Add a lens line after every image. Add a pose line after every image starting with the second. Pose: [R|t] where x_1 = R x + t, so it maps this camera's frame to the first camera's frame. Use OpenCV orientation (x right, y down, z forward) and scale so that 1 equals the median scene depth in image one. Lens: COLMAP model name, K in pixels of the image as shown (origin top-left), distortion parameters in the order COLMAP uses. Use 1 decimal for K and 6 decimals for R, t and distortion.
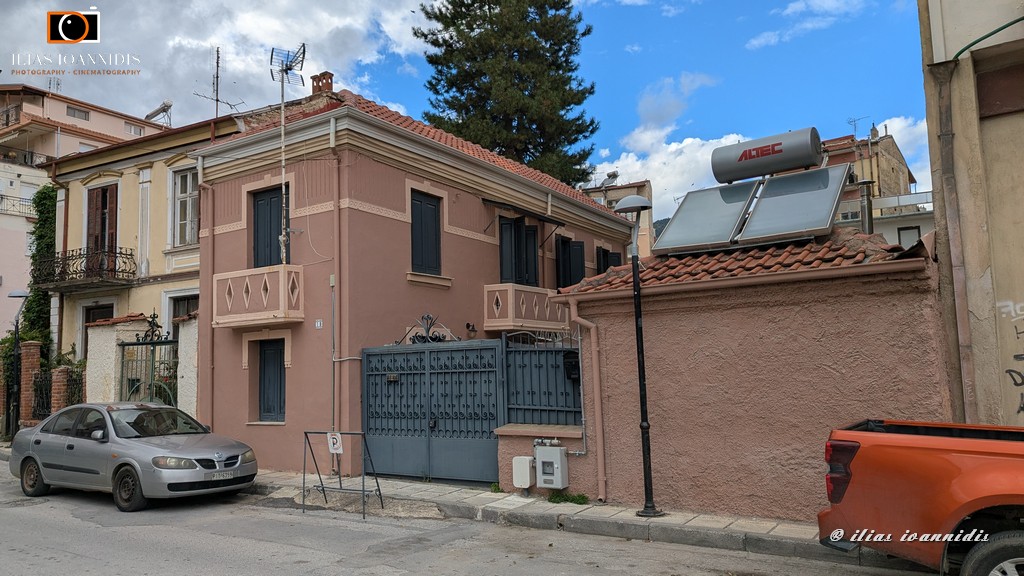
lens RADIAL K [[744.6, 0, 512.0], [0, 744.6, 288.0], [0, 0, 1]] dist [0.032622, -0.005974]
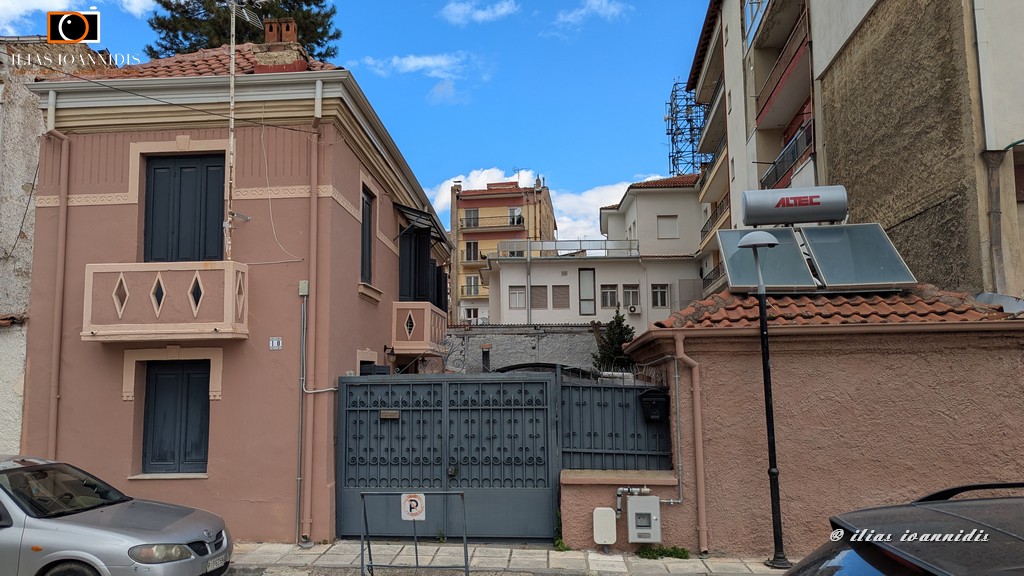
lens RADIAL K [[722.5, 0, 508.9], [0, 722.5, 295.3], [0, 0, 1]] dist [0.056993, -0.057267]
pose [[0.877573, 0.071785, 0.474038, -0.461593], [-0.065877, 0.997404, -0.029084, 0.005934], [-0.474895, -0.005705, 0.880024, 0.267634]]
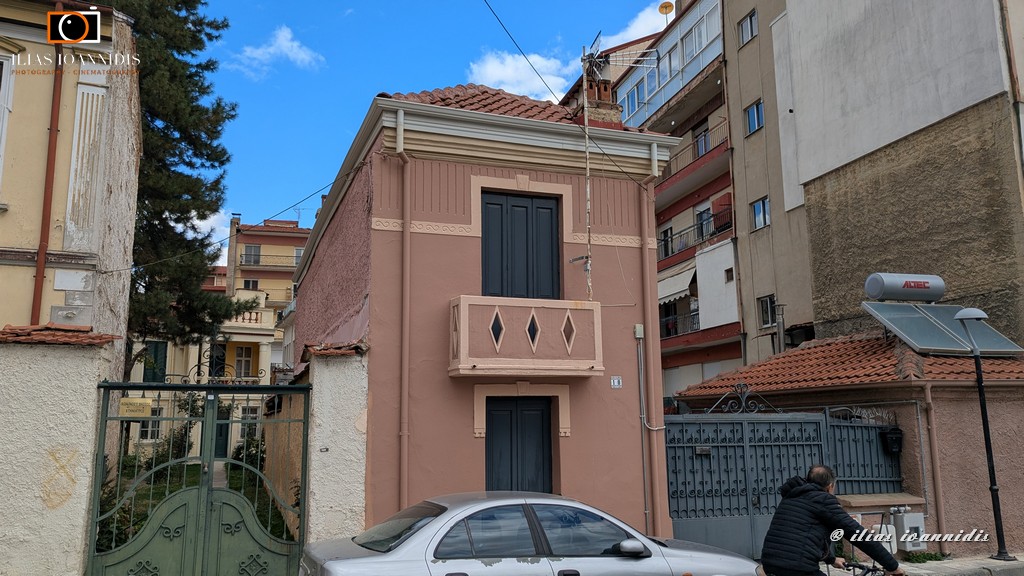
lens RADIAL K [[722.5, 0, 508.9], [0, 722.5, 295.3], [0, 0, 1]] dist [0.056993, -0.057267]
pose [[0.610453, 0.160335, 0.775654, -1.081913], [-0.093273, 0.987035, -0.130622, 0.078060], [-0.786541, 0.007391, 0.617493, 0.695113]]
